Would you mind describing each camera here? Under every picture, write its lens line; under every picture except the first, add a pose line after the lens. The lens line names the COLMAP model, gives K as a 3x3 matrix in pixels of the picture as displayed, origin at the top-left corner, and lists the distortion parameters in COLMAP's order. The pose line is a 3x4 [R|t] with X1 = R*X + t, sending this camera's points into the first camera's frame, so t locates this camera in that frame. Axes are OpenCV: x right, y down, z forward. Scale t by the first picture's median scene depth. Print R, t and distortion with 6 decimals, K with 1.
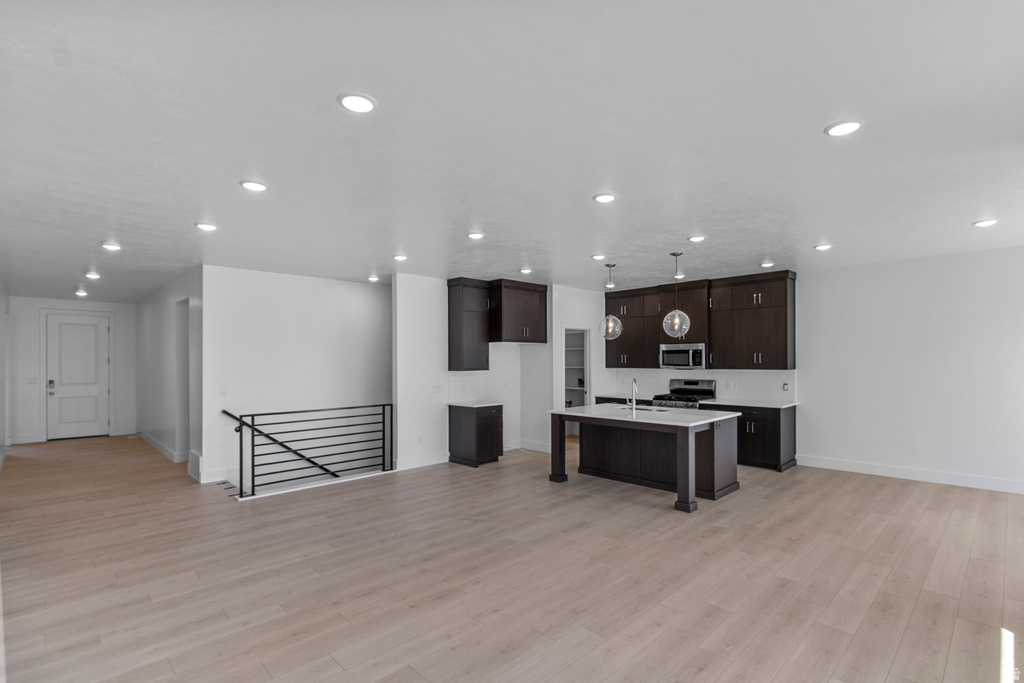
lens RADIAL K [[482.0, 0, 522.9], [0, 482.0, 358.1], [0, 0, 1]] dist [-0.001793, -0.000212]
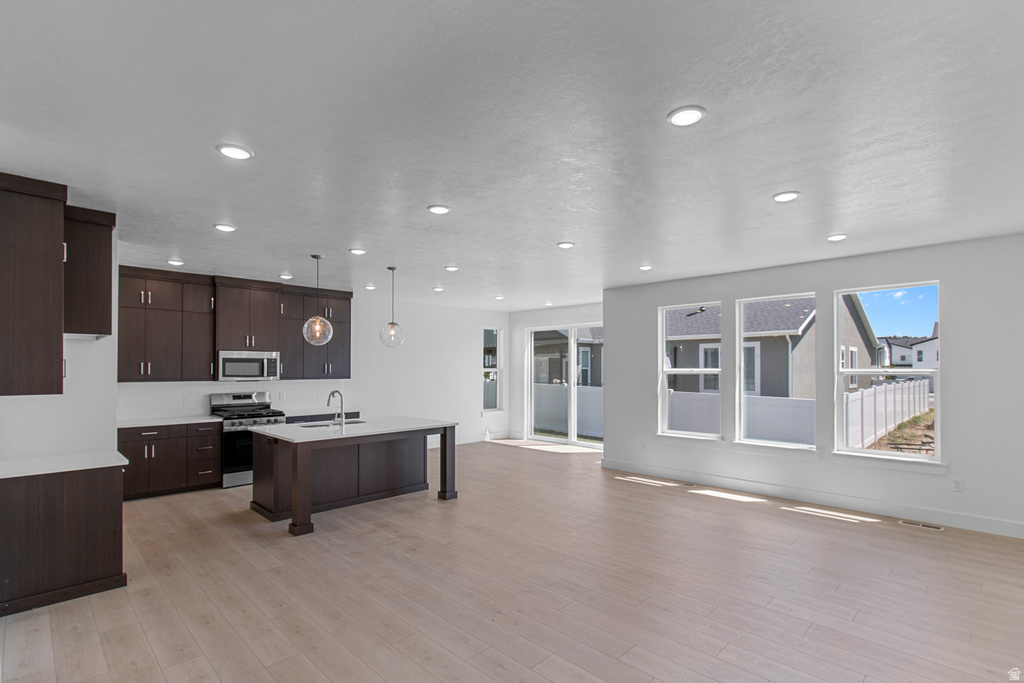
lens RADIAL K [[482.0, 0, 523.0], [0, 482.0, 367.2], [0, 0, 1]] dist [-0.001793, -0.000212]
pose [[-0.011449, 0.008001, 0.999902, -0.545078], [-0.002758, 0.999964, -0.008033, 0.004750], [-0.999931, -0.002850, -0.011426, 0.543108]]
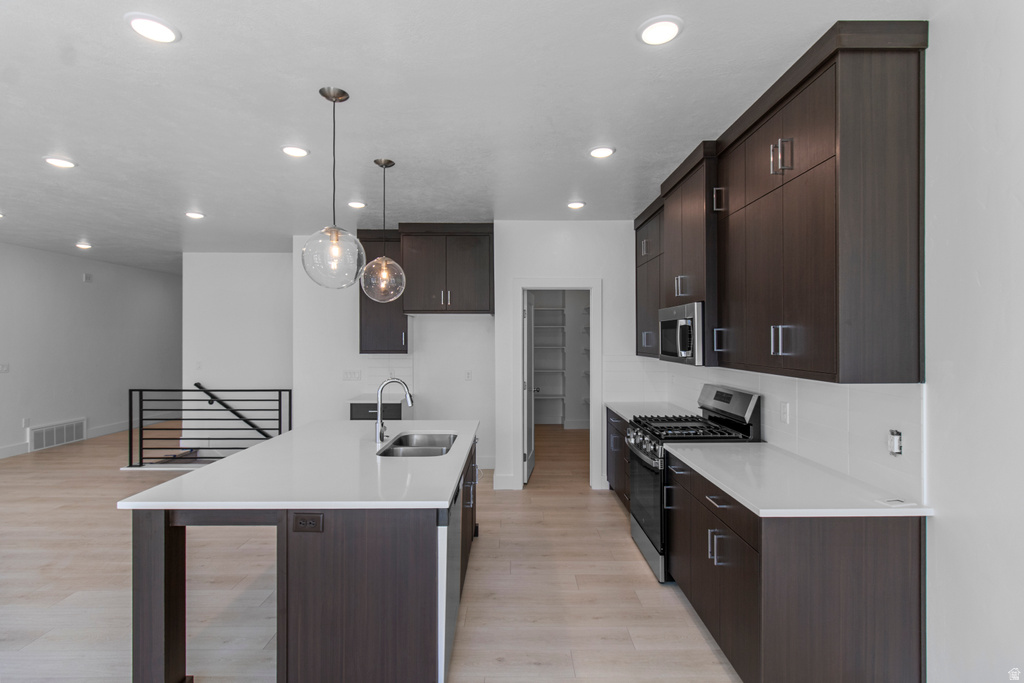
lens RADIAL K [[482.0, 0, 514.6], [0, 482.0, 342.1], [0, 0, 1]] dist [-0.001793, -0.000212]
pose [[0.722690, 0.011880, -0.691070, 0.545469], [-0.006940, 0.999927, 0.009932, -0.000070], [0.691137, -0.002381, 0.722719, 0.599648]]
